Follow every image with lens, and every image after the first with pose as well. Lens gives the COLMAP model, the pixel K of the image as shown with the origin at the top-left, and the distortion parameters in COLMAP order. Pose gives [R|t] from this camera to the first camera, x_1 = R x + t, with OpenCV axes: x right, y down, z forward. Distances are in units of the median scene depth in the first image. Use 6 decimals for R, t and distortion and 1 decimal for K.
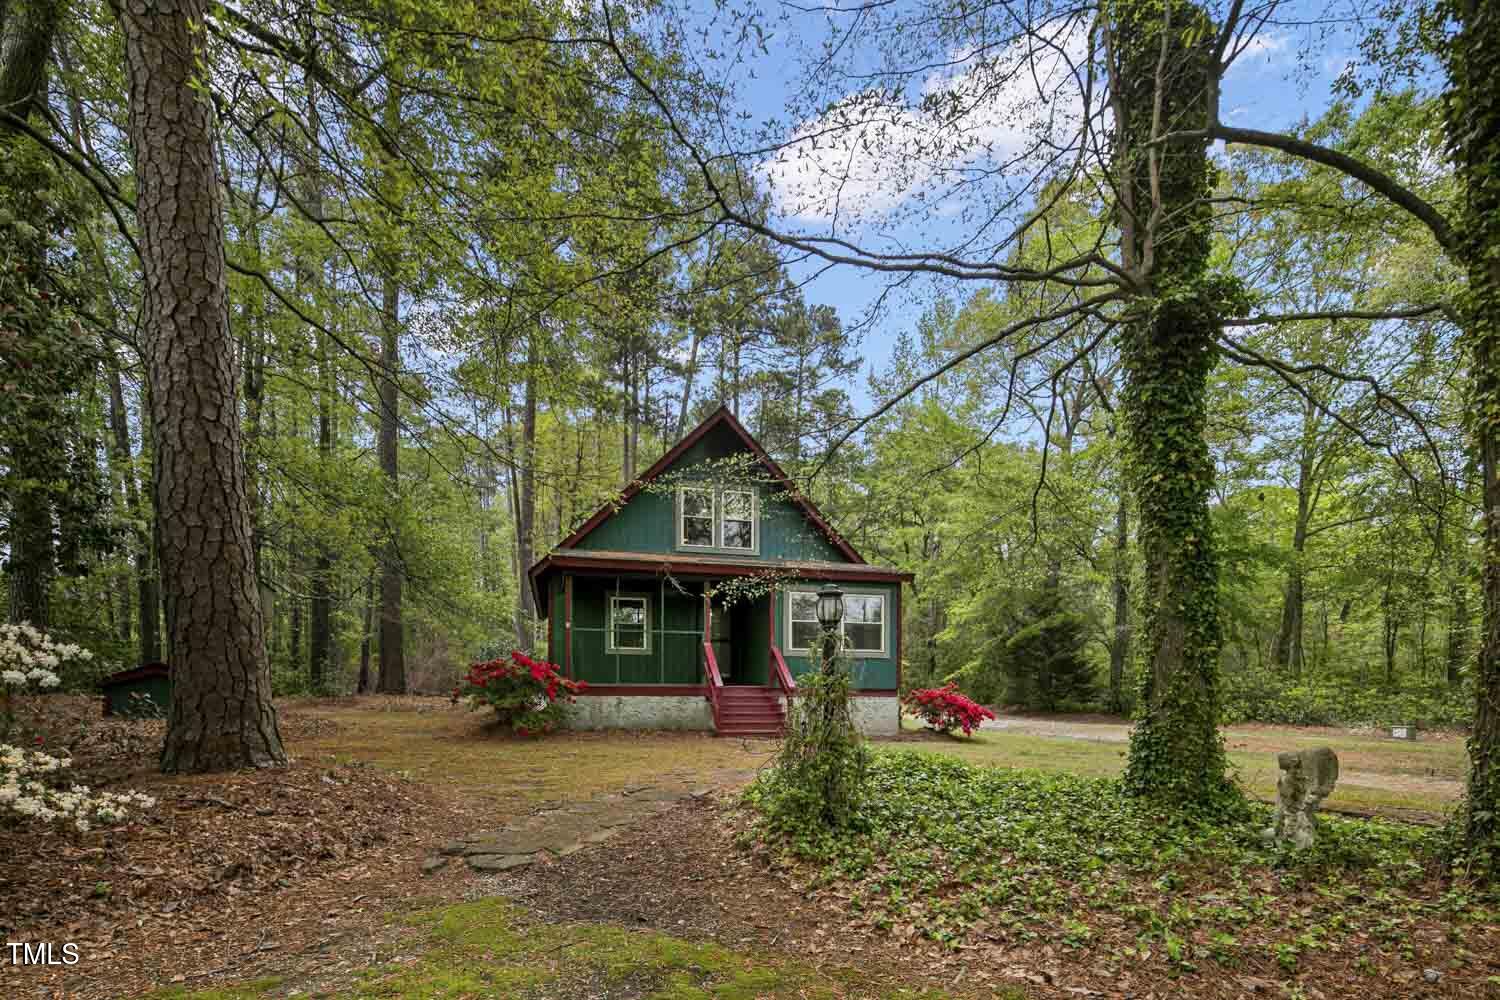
lens RADIAL K [[728.4, 0, 755.5], [0, 728.4, 475.8], [0, 0, 1]] dist [-0.001827, -0.000609]
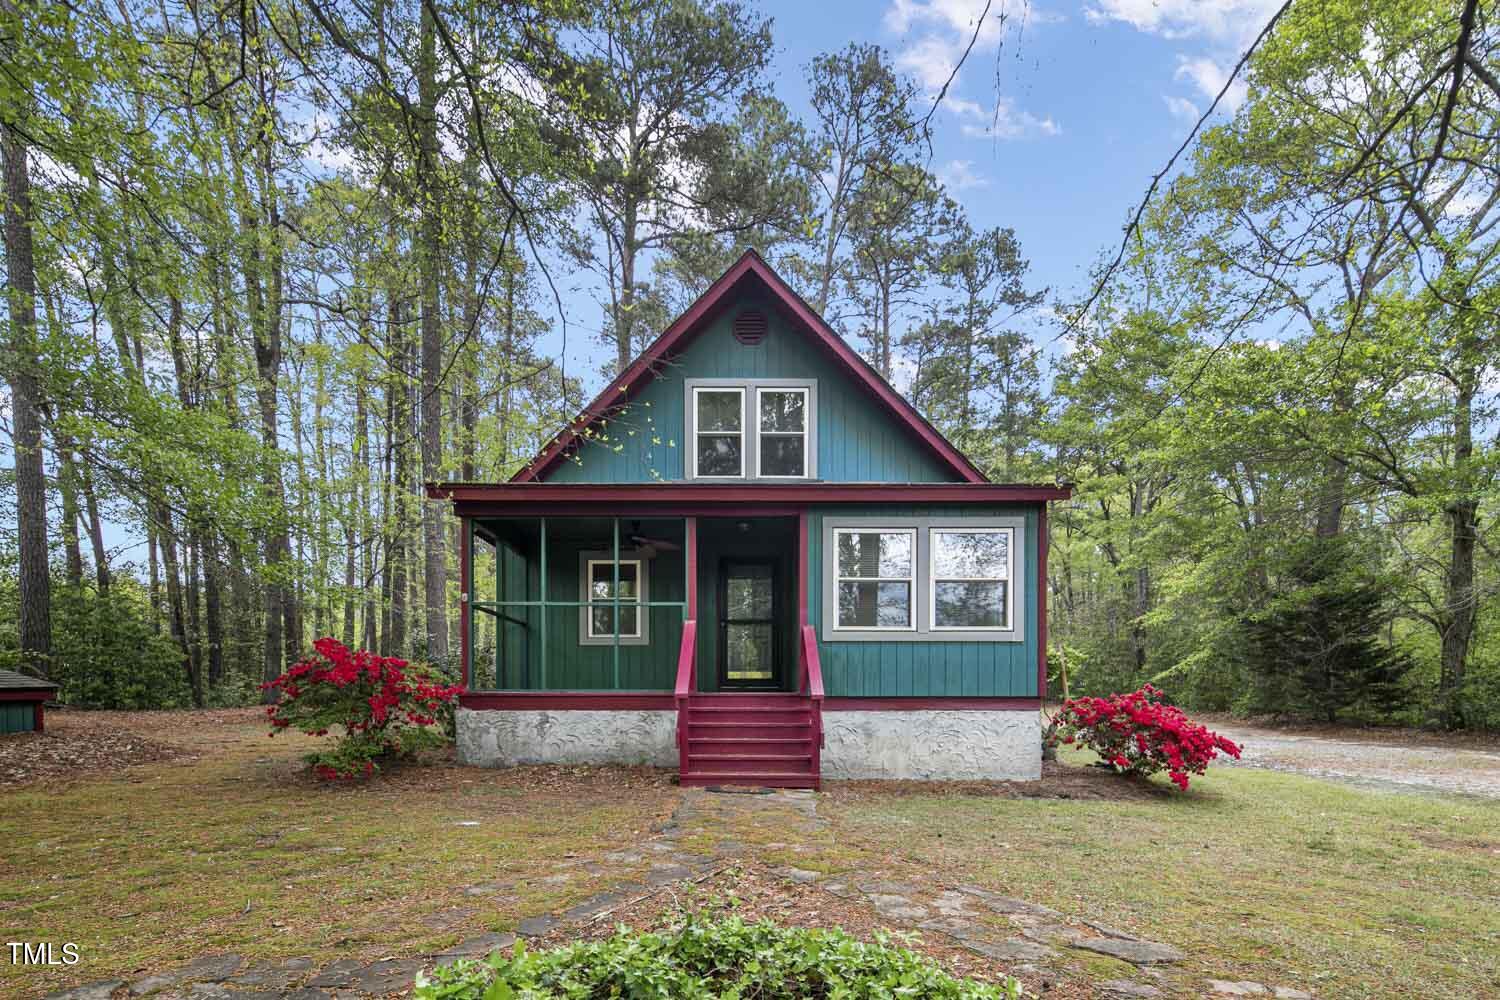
lens RADIAL K [[817.1, 0, 750.7], [0, 817.1, 561.9], [0, 0, 1]] dist [-0.005622, -0.001663]
pose [[0.975976, -0.039928, -0.214189, 0.113971], [0.067018, 0.990419, 0.120745, 0.102317], [0.207316, -0.132199, 0.969301, 0.366295]]
